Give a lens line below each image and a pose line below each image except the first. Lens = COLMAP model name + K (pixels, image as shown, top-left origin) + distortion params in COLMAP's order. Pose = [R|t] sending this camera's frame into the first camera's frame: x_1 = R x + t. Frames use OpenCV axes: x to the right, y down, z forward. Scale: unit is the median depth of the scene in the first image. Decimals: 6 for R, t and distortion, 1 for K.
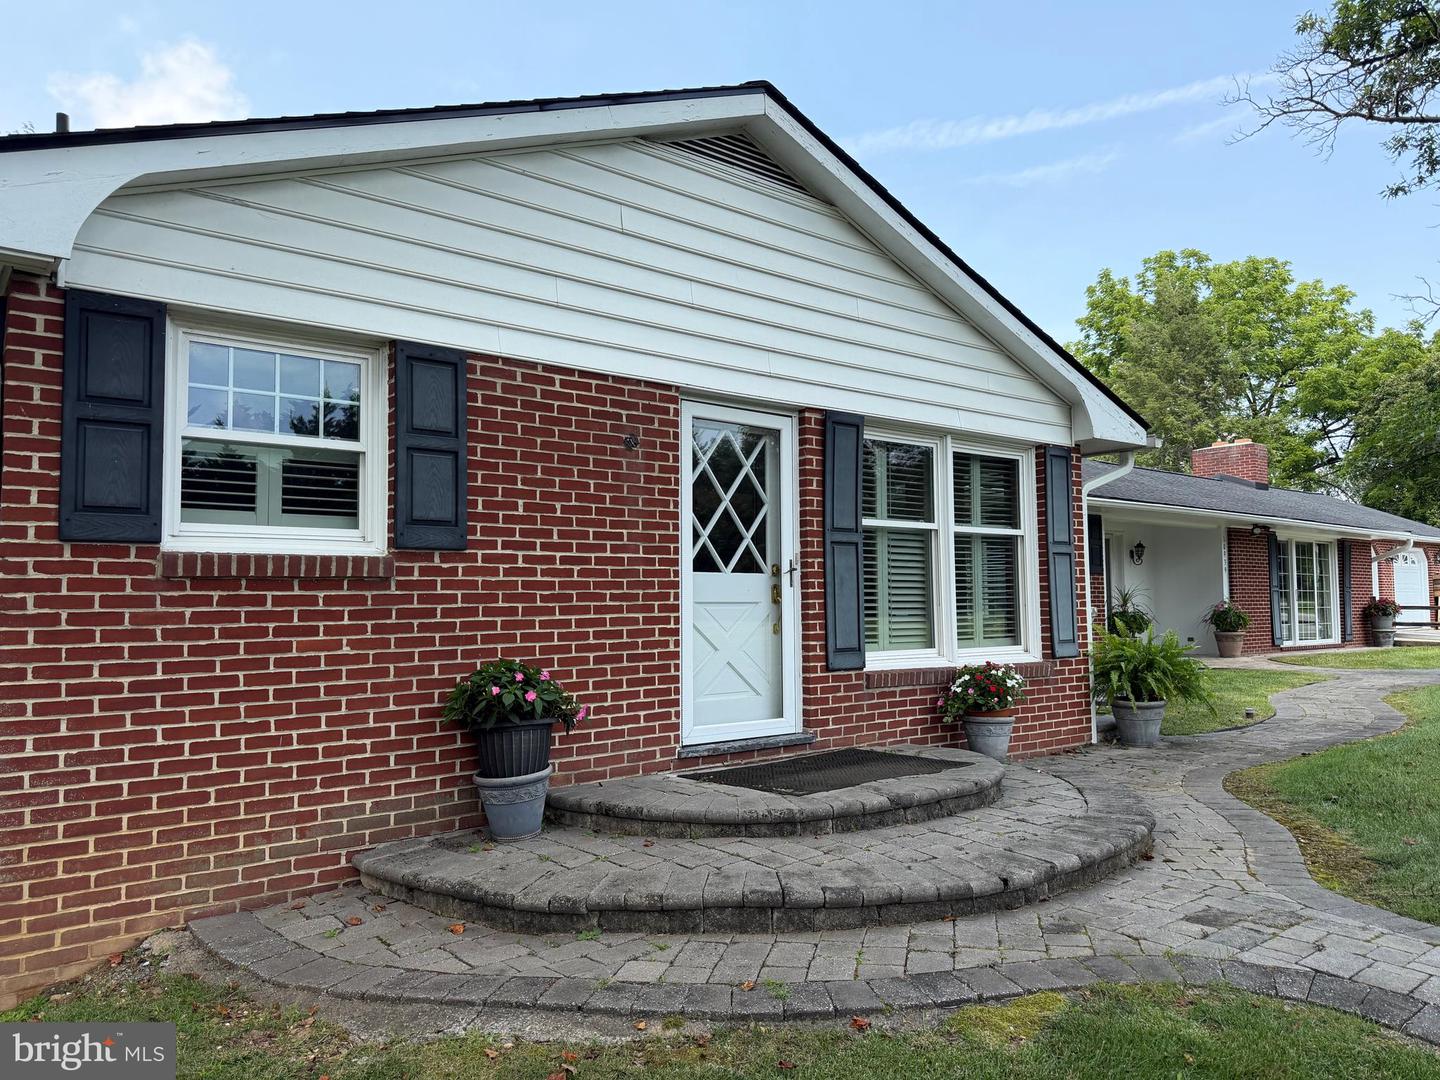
lens RADIAL K [[1008.0, 0, 720.0], [0, 1008.0, 540.0], [0, 0, 1]] dist [0.047113, -0.046284]
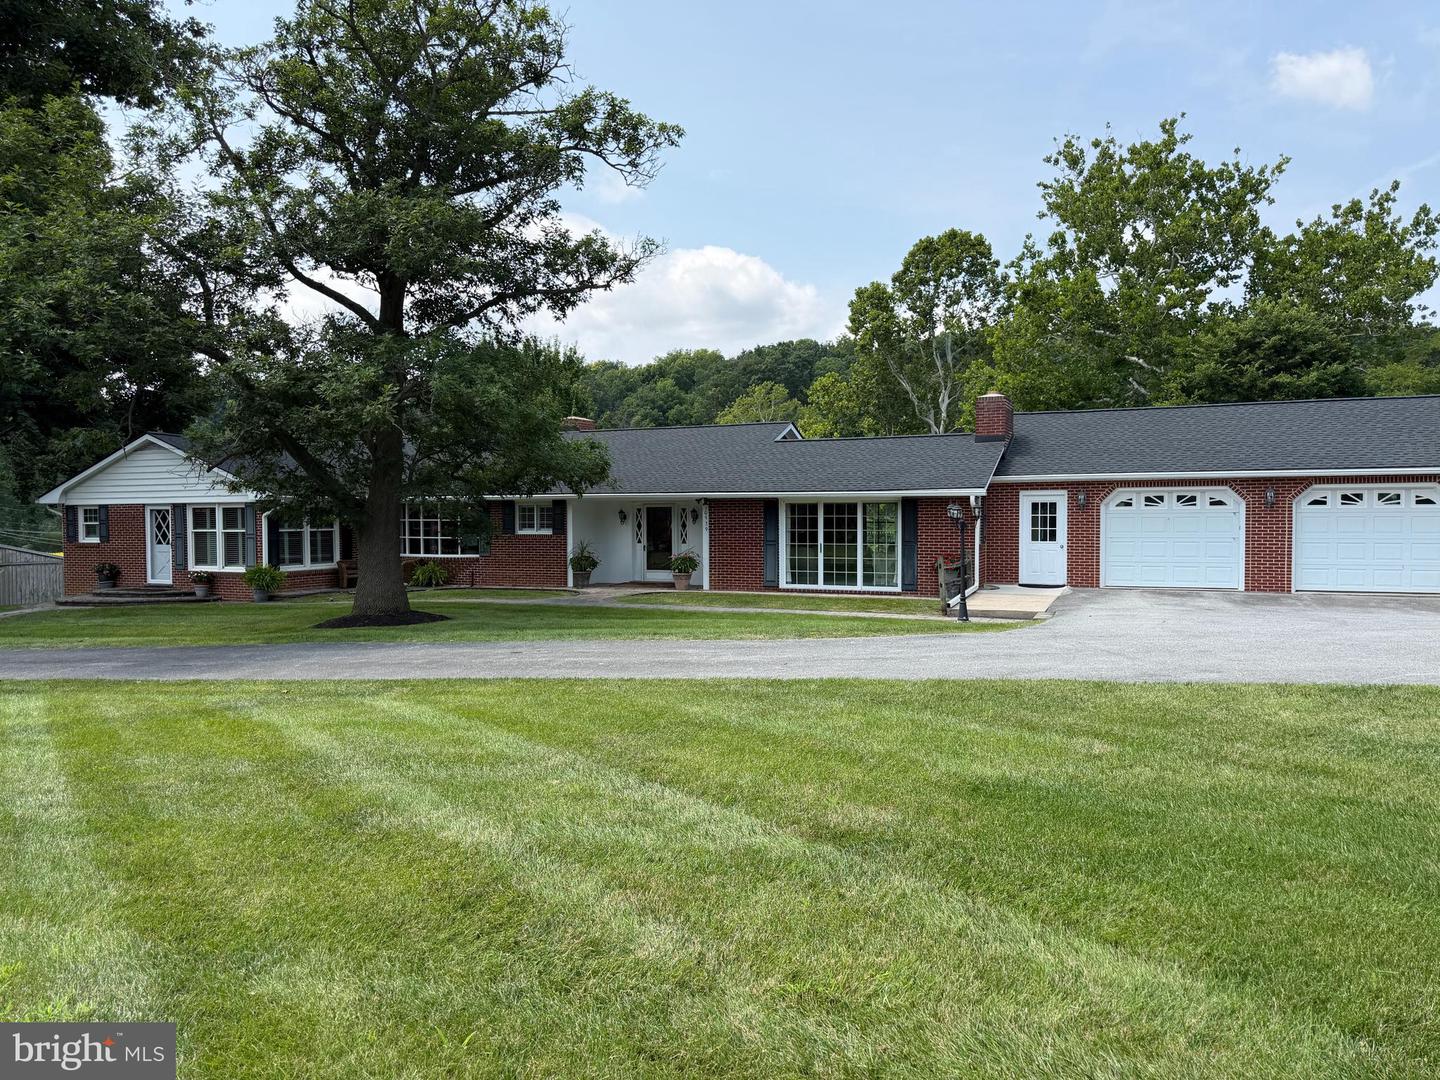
lens RADIAL K [[1008.0, 0, 720.0], [0, 1008.0, 540.0], [0, 0, 1]] dist [0.047113, -0.046284]
pose [[0.468237, 0.016814, -0.883443, 4.808739], [0.053140, 0.997473, 0.047149, -0.063657], [0.882004, -0.069023, 0.466161, 1.056987]]
